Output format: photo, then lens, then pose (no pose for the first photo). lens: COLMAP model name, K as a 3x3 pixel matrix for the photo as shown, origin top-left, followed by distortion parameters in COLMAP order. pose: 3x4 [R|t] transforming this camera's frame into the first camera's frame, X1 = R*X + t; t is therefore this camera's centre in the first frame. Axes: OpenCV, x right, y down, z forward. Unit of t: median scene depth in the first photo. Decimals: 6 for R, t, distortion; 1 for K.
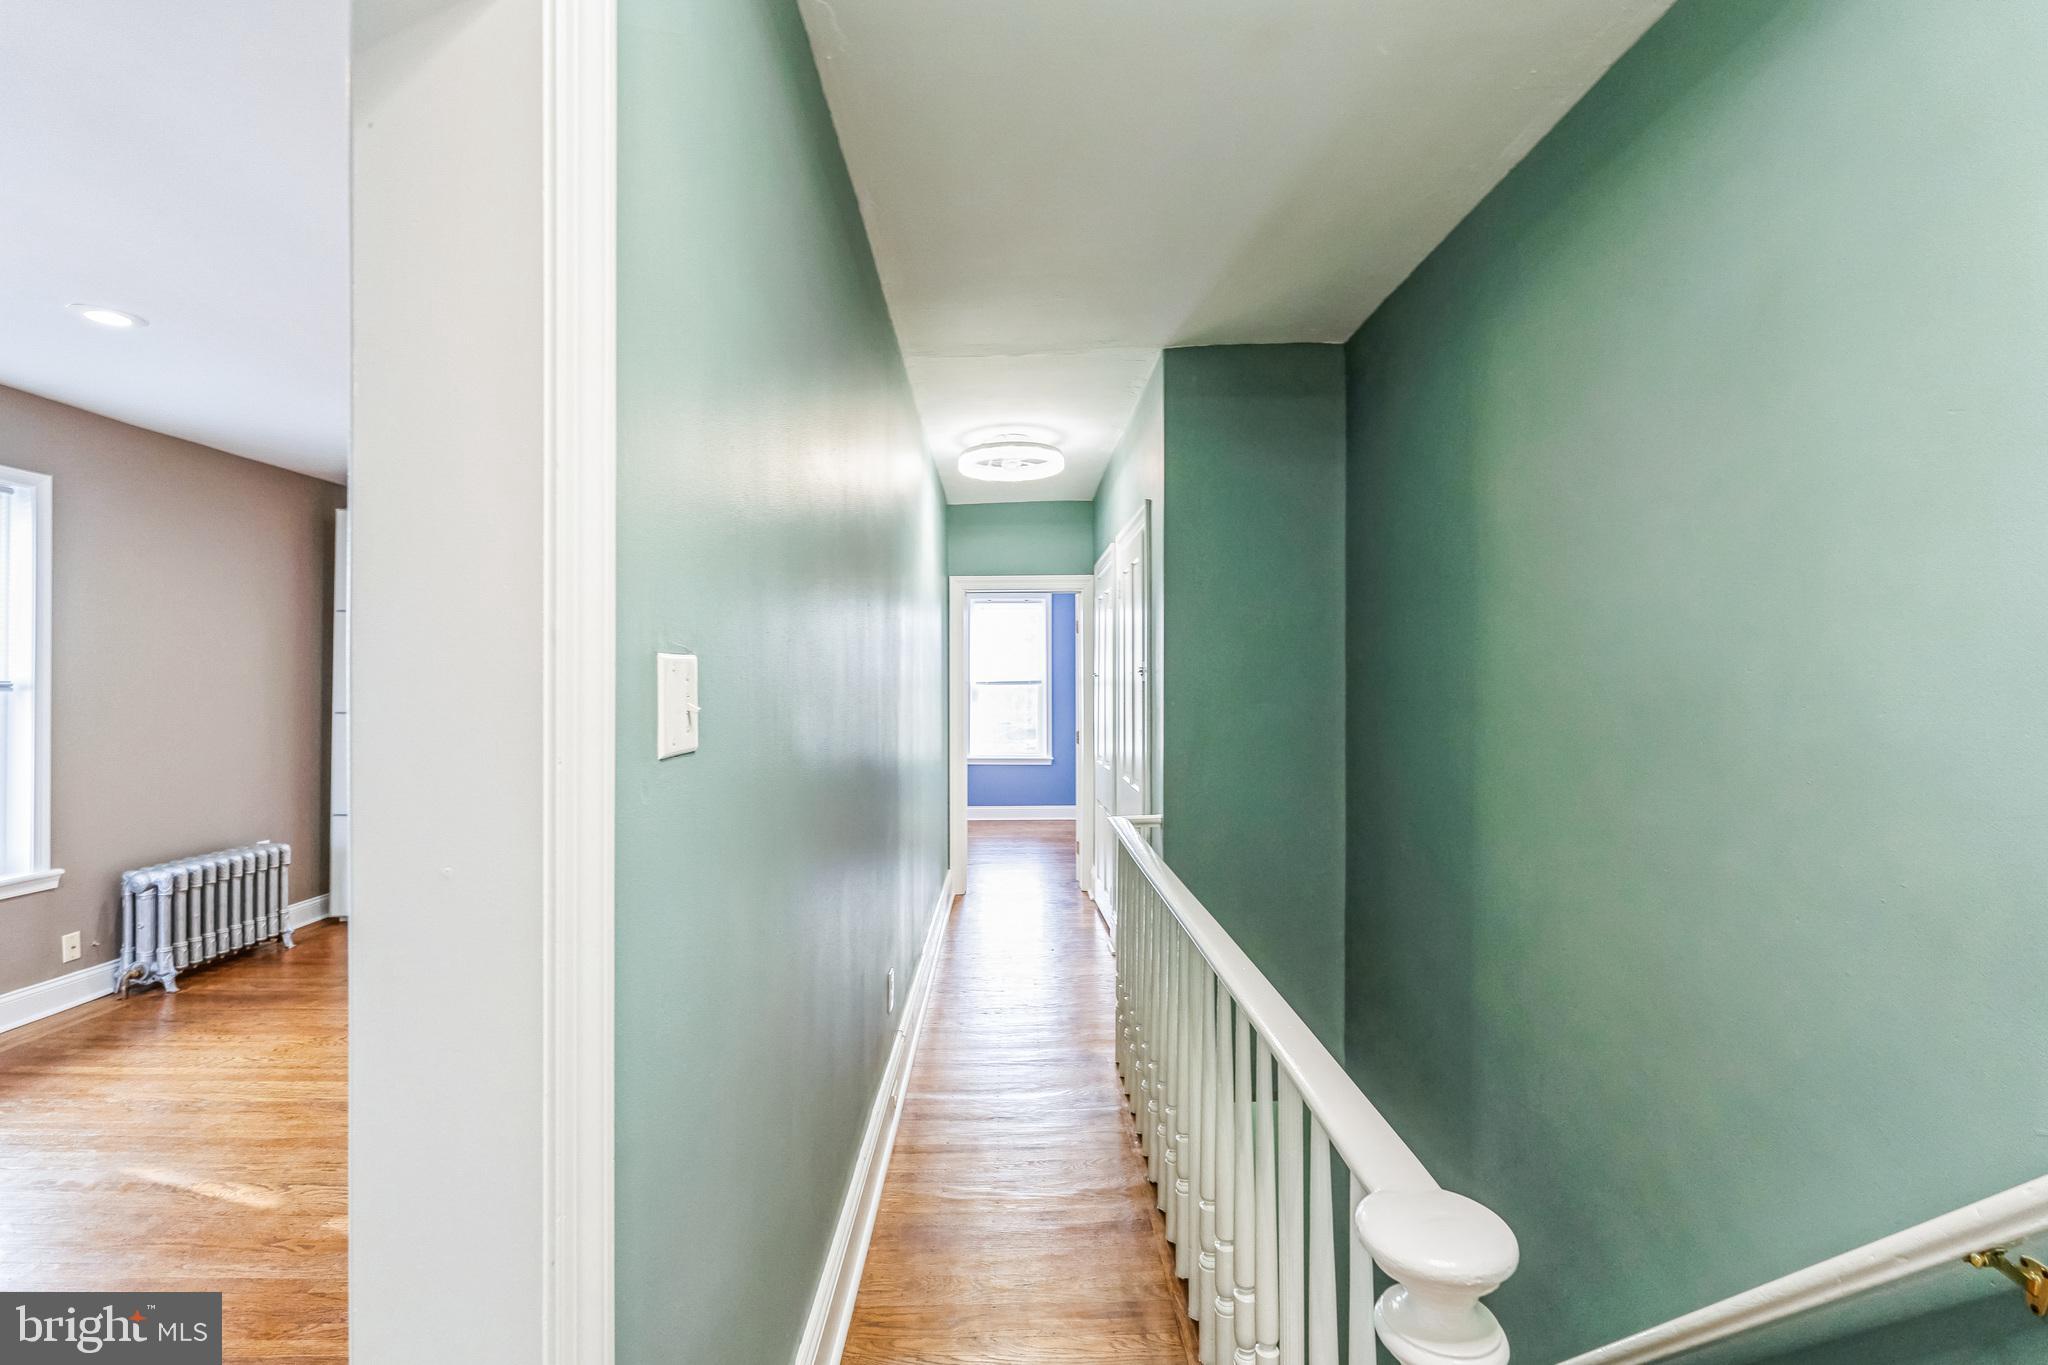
lens RADIAL K [[926.0, 0, 1024.0], [0, 926.0, 682.5], [0, 0, 1]] dist [-0.006102, 0.000437]
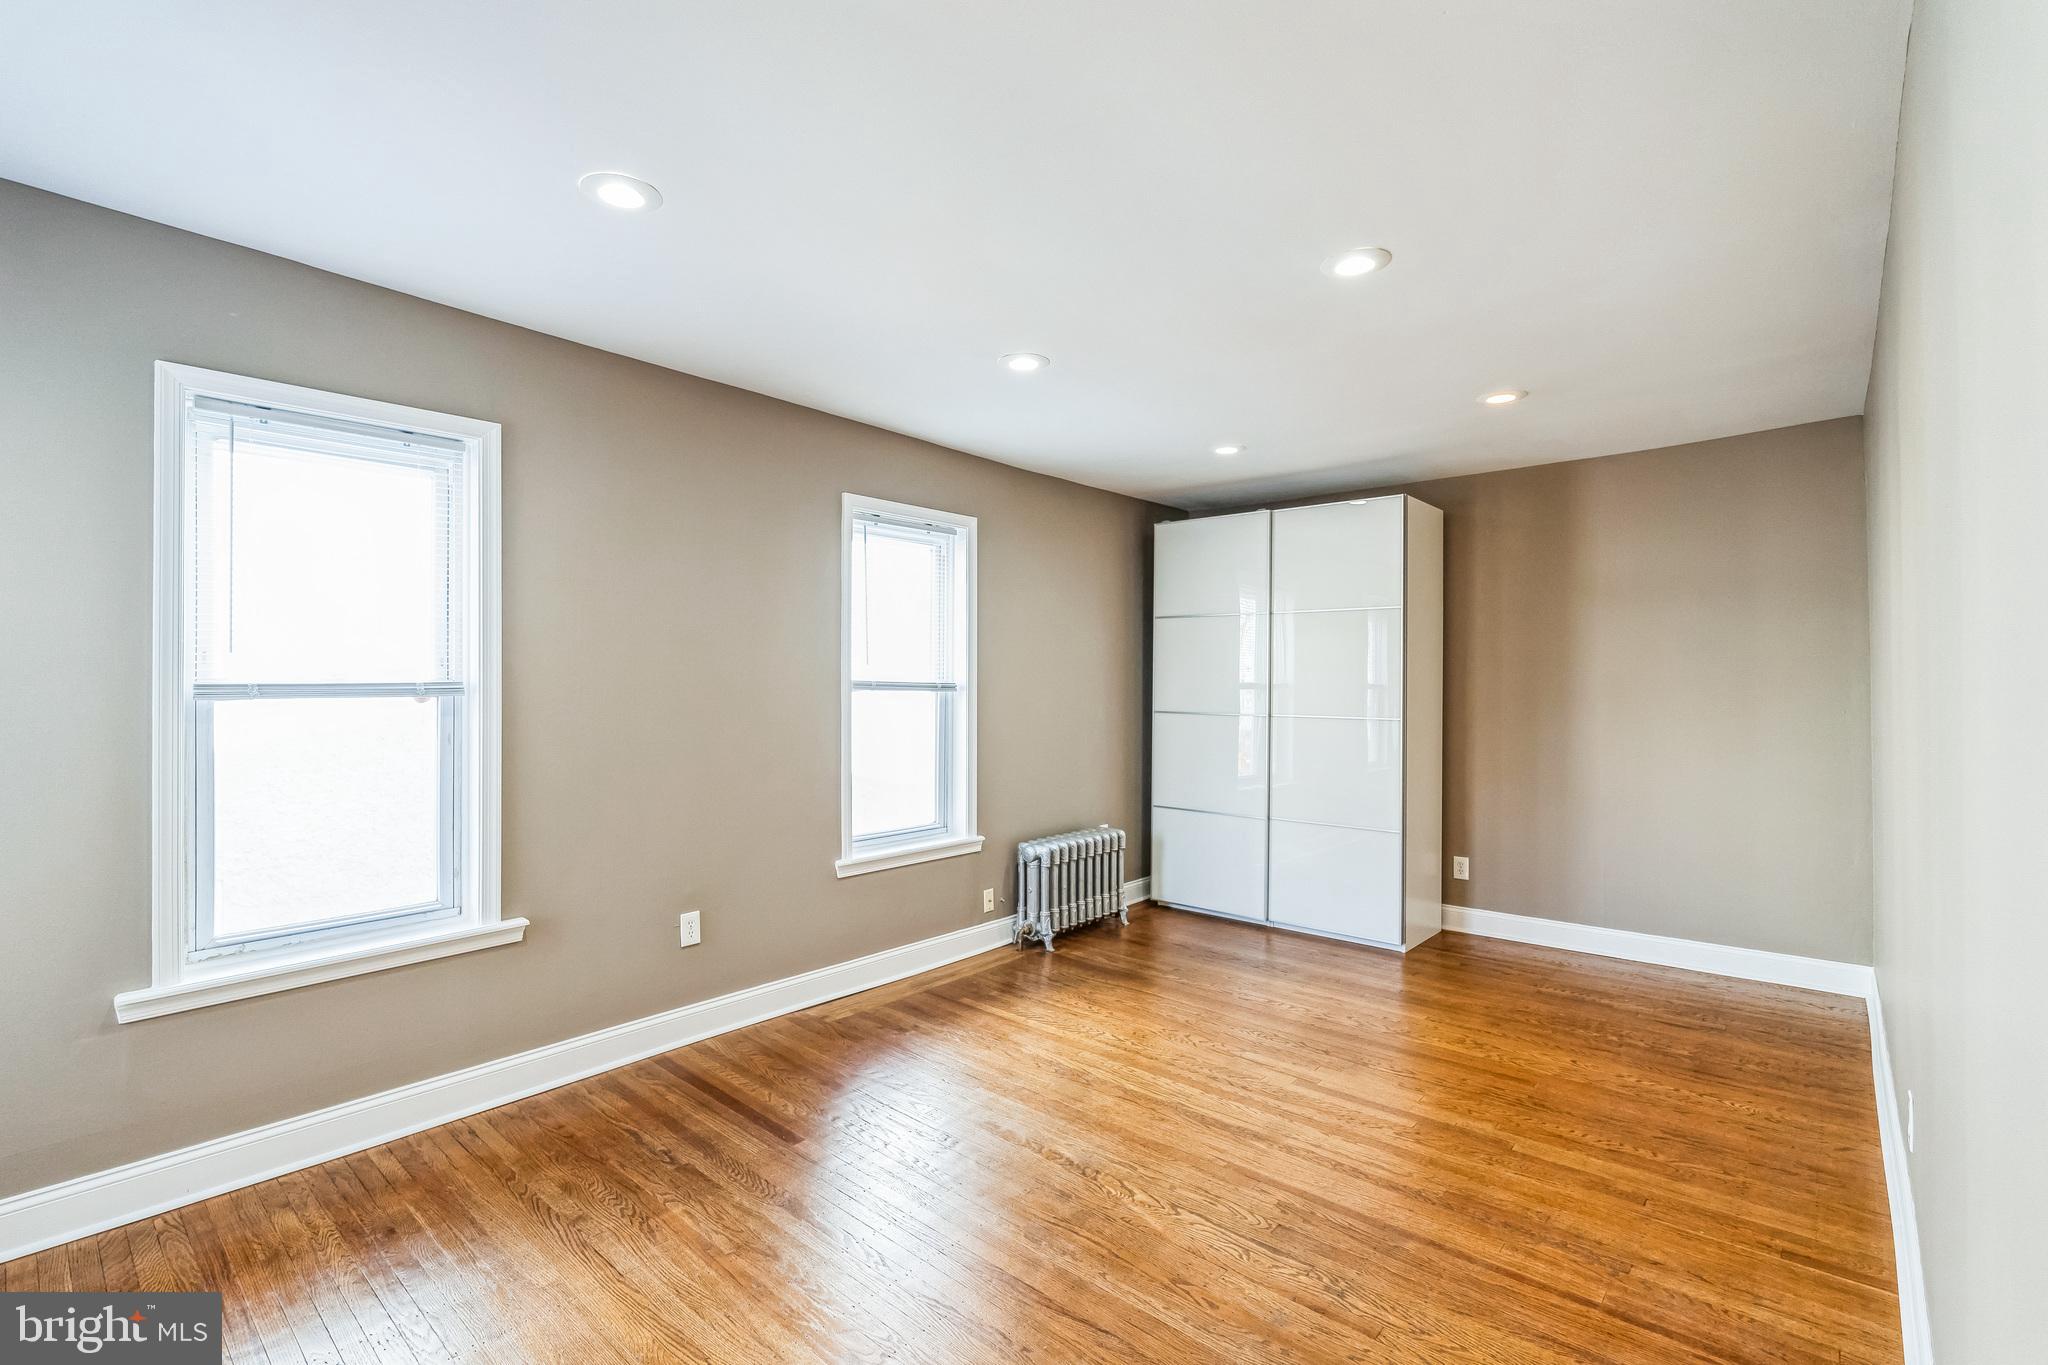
lens RADIAL K [[929.1, 0, 1015.8], [0, 929.1, 678.2], [0, 0, 1]] dist [0.002962, 0.000434]
pose [[0.738754, -0.006356, -0.673945, -0.168191], [0.002139, 0.999973, -0.007086, 0.000763], [0.673972, 0.003793, 0.738747, 0.106675]]
